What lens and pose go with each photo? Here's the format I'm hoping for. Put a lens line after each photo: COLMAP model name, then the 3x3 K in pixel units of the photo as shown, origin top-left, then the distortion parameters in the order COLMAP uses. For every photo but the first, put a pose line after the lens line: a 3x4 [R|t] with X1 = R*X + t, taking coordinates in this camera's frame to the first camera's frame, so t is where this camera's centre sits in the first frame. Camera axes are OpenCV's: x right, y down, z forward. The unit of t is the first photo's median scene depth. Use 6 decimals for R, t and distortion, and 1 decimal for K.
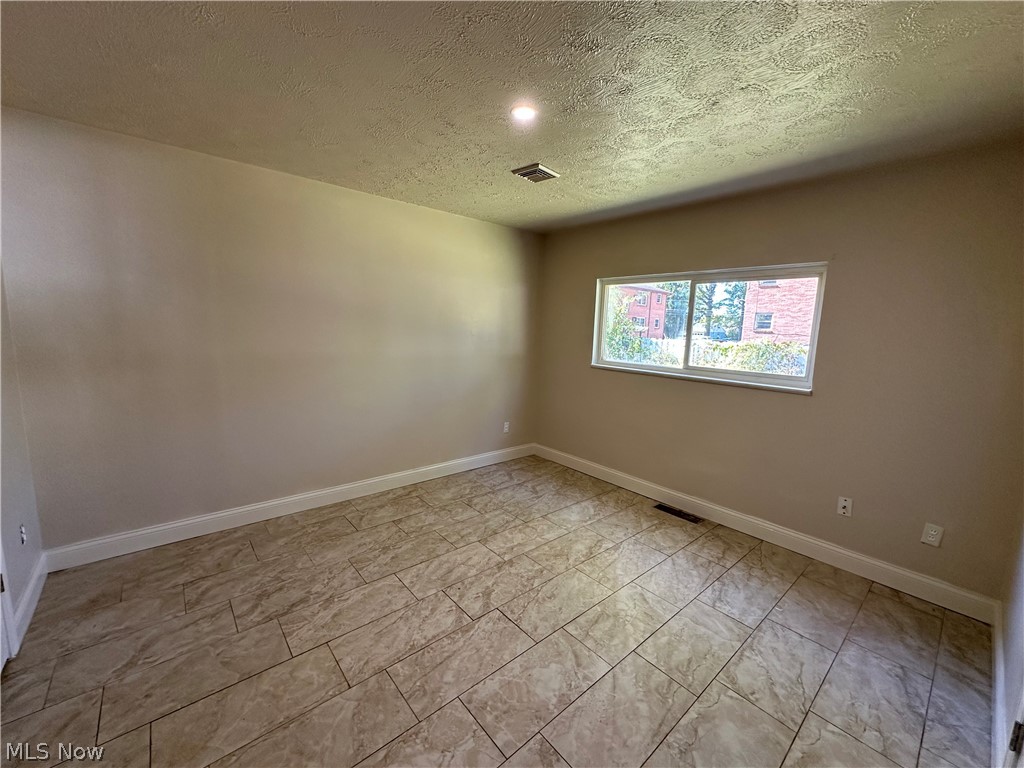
lens RADIAL K [[405.0, 0, 511.0], [0, 405.0, 388.2], [0, 0, 1]] dist [-0.000908, -0.000411]
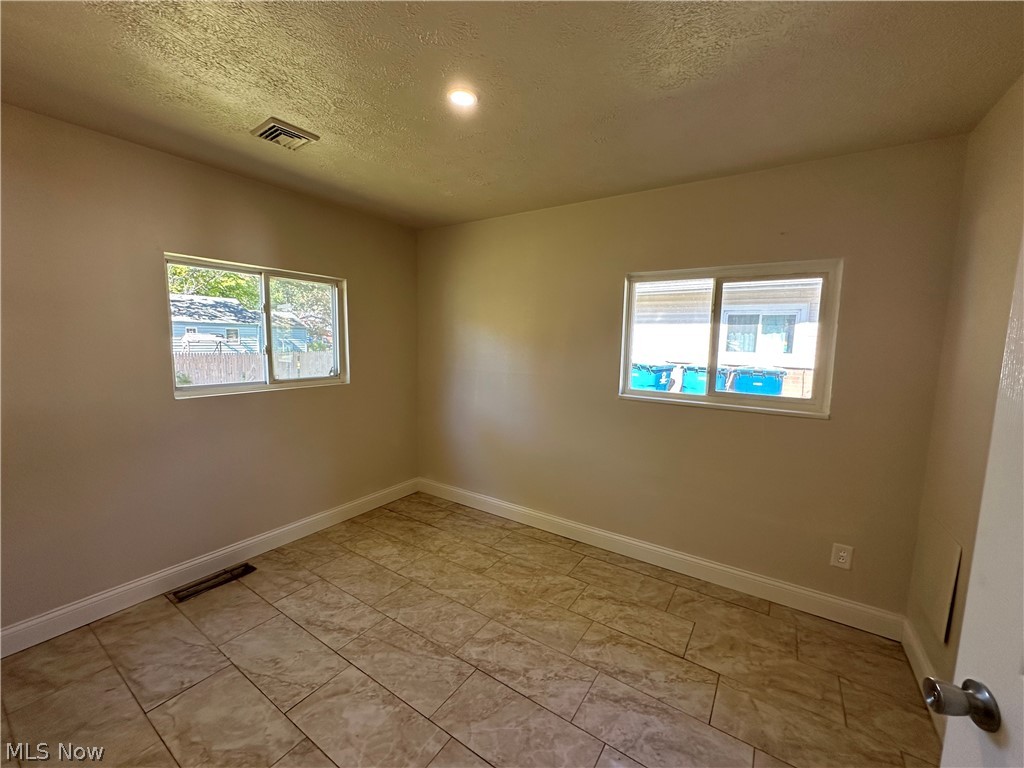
lens RADIAL K [[405.0, 0, 506.5], [0, 405.0, 383.4], [0, 0, 1]] dist [-0.000908, -0.000411]
pose [[-0.264929, -0.143353, 0.953553, -0.807461], [0.080758, 0.982115, 0.170084, -0.199568], [-0.960880, 0.122067, -0.248613, 0.818009]]
